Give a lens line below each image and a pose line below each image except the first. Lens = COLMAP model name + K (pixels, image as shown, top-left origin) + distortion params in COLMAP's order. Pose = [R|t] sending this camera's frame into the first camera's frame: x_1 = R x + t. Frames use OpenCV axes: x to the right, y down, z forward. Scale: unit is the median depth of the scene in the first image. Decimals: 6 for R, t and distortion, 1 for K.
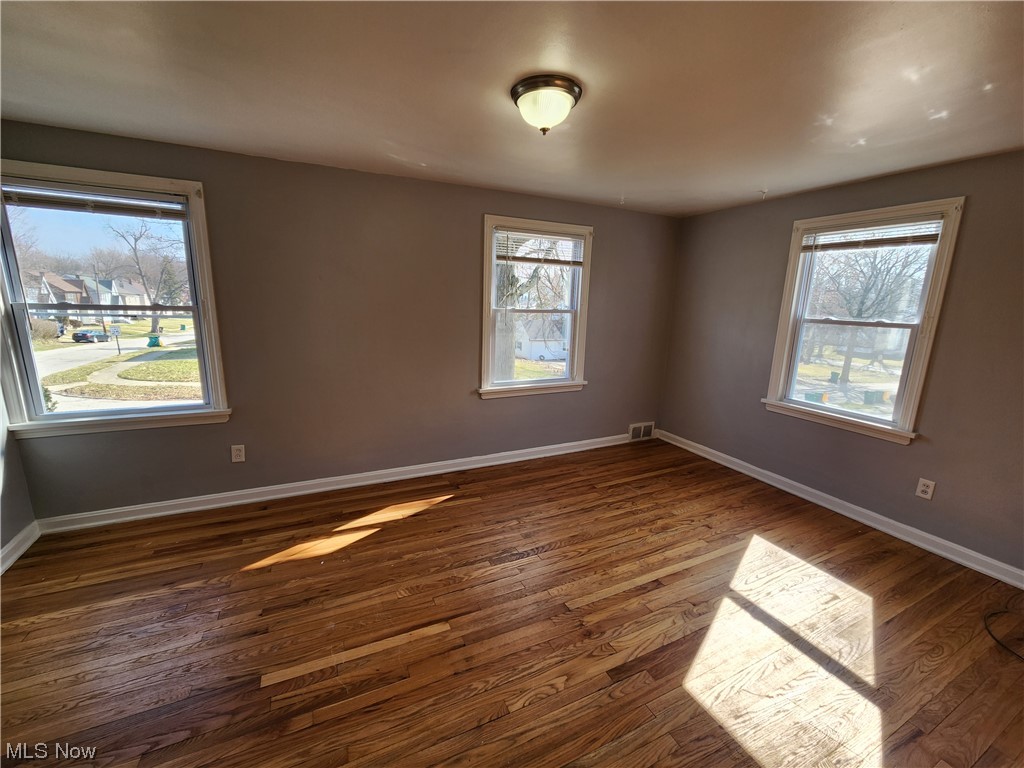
lens RADIAL K [[416.0, 0, 507.1], [0, 416.0, 387.2], [0, 0, 1]] dist [-0.000643, 0.000049]
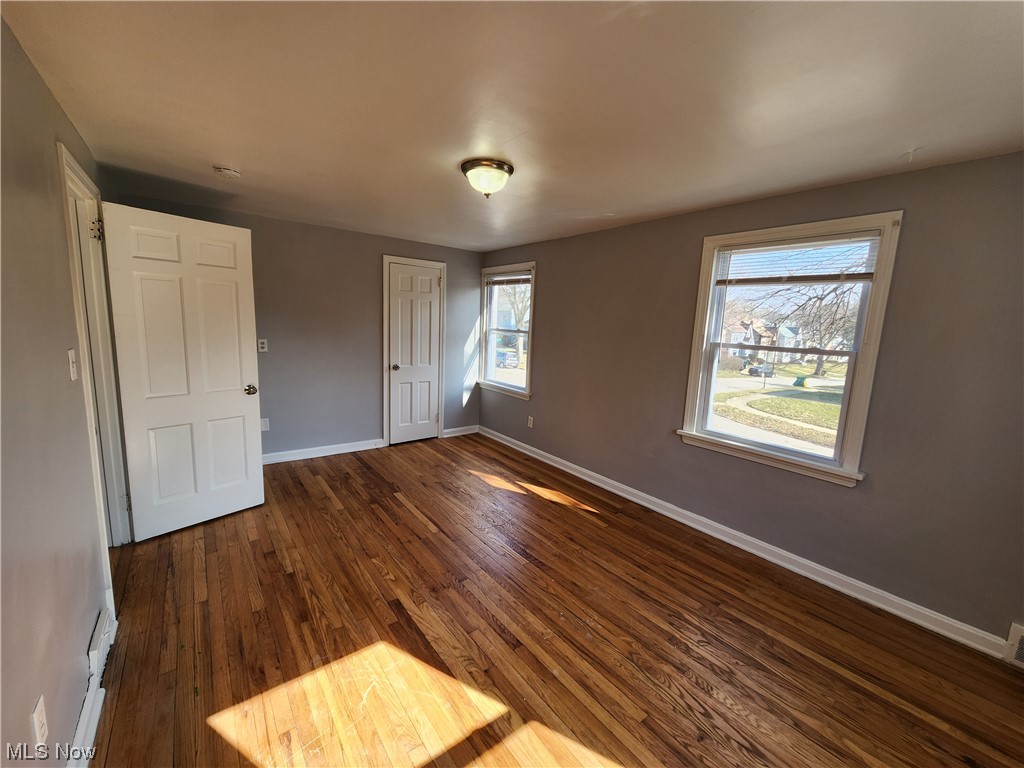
lens RADIAL K [[417.6, 0, 512.0], [0, 417.6, 384.0], [0, 0, 1]] dist [0.000569, 0.000039]
pose [[0.204352, 0.128138, -0.970475, 0.930704], [-0.241411, 0.967372, 0.076894, -0.094051], [0.948663, 0.218570, 0.228618, 0.557484]]
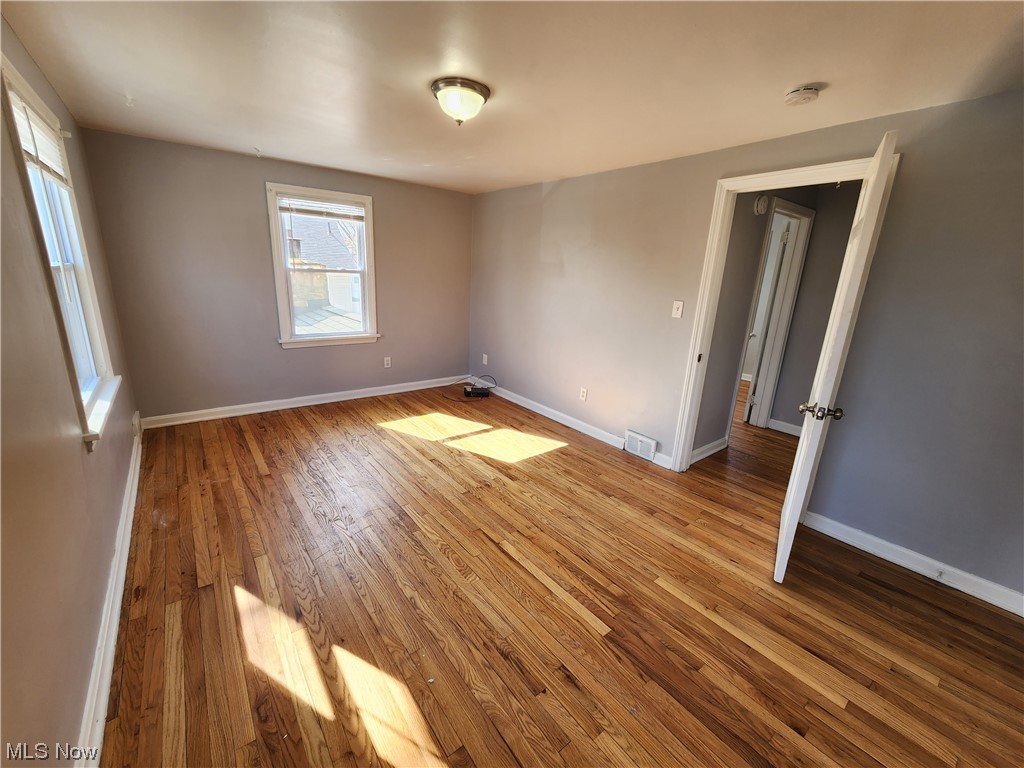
lens RADIAL K [[416.0, 0, 507.1], [0, 416.0, 387.2], [0, 0, 1]] dist [-0.000643, 0.000049]
pose [[-0.208943, -0.300596, 0.930583, -0.798445], [0.156104, 0.929133, 0.335178, -0.176382], [-0.965388, 0.215301, -0.147212, 0.748521]]
